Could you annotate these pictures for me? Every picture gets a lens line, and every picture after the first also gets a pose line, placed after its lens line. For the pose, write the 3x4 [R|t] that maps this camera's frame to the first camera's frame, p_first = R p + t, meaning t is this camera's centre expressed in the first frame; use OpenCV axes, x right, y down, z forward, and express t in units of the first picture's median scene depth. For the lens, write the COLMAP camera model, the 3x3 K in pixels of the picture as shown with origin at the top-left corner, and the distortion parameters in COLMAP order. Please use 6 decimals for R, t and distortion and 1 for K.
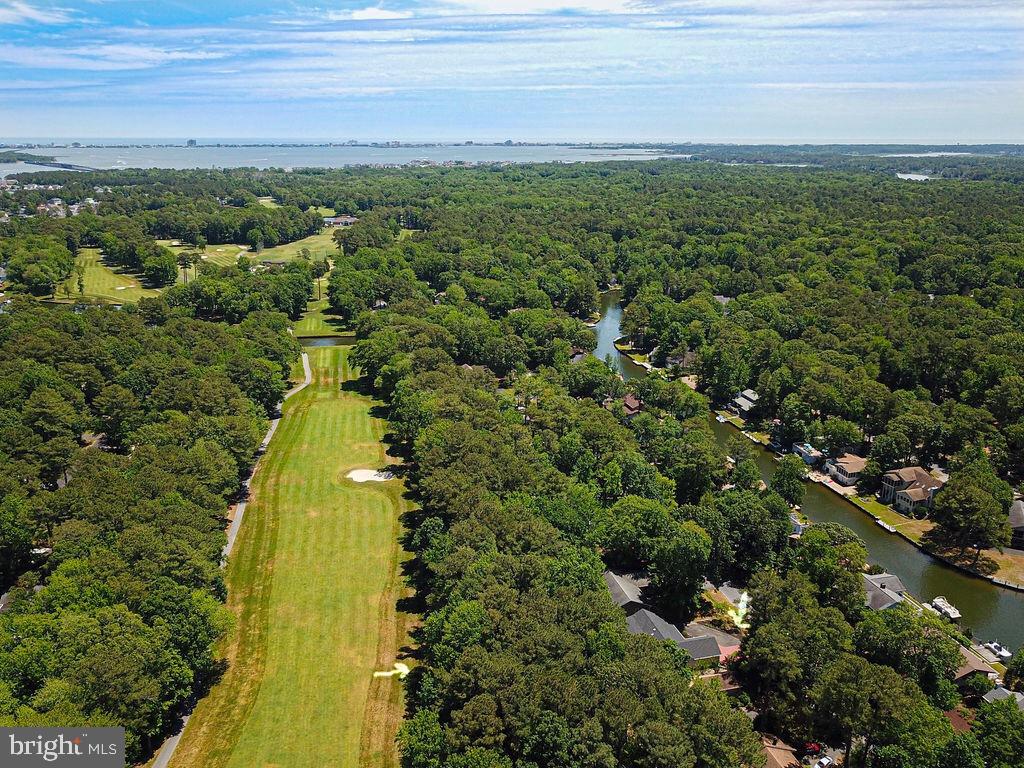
lens RADIAL K [[786.1, 0, 512.0], [0, 786.1, 384.0], [0, 0, 1]] dist [-0.004945, -0.009991]
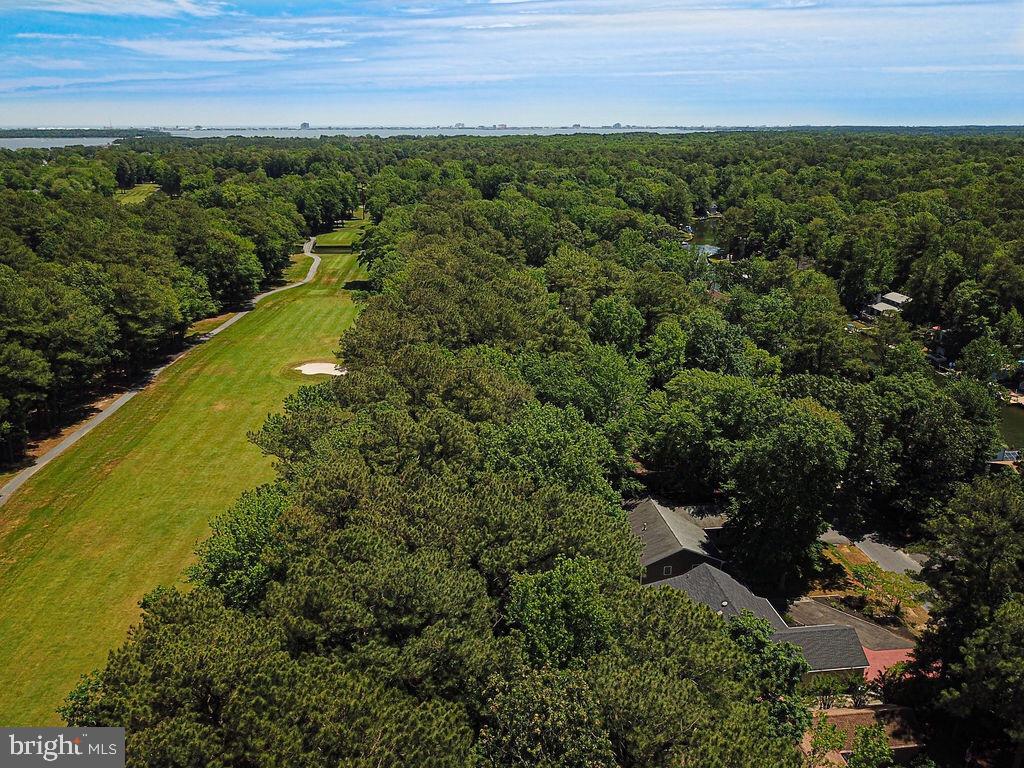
lens RADIAL K [[796.6, 0, 512.0], [0, 796.6, 384.0], [0, 0, 1]] dist [-0.014362, -0.003502]
pose [[0.991700, 0.036996, -0.123138, 0.073978], [-0.034927, 0.999211, 0.018921, 0.119960], [0.123741, -0.014463, 0.992209, 0.347055]]
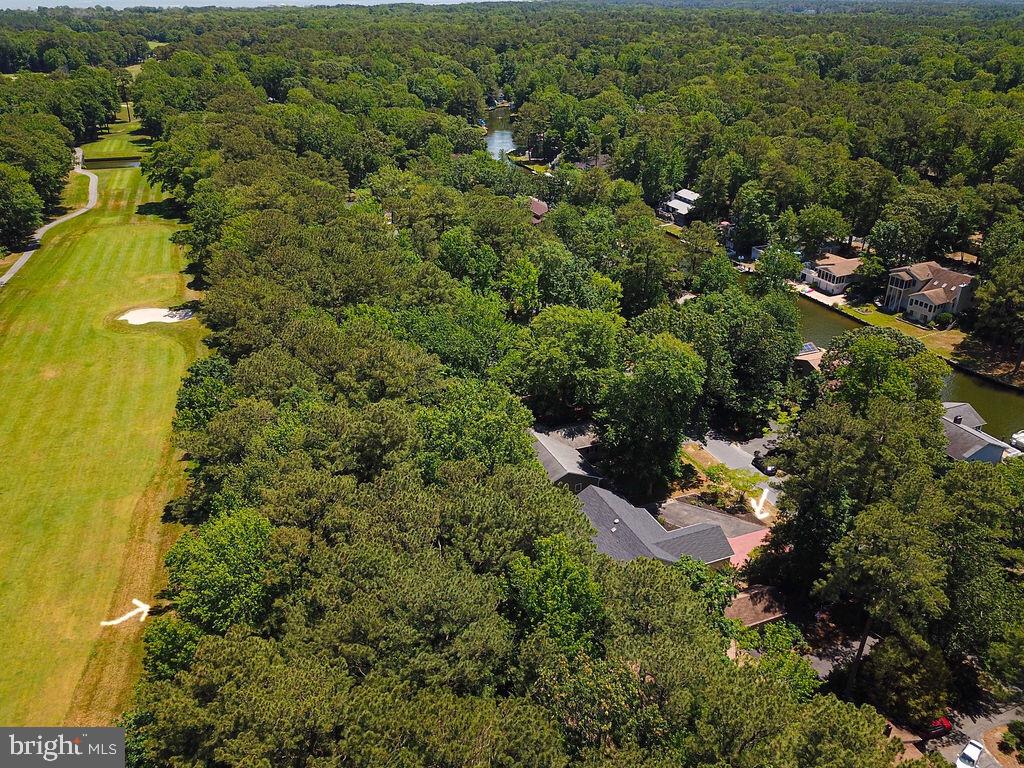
lens RADIAL K [[786.1, 0, 512.0], [0, 786.1, 384.0], [0, 0, 1]] dist [-0.004945, -0.009991]
pose [[0.988948, -0.063715, 0.133876, 0.025238], [0.040766, 0.985003, 0.167650, 0.080991], [-0.142550, -0.160339, 0.976714, 0.327624]]
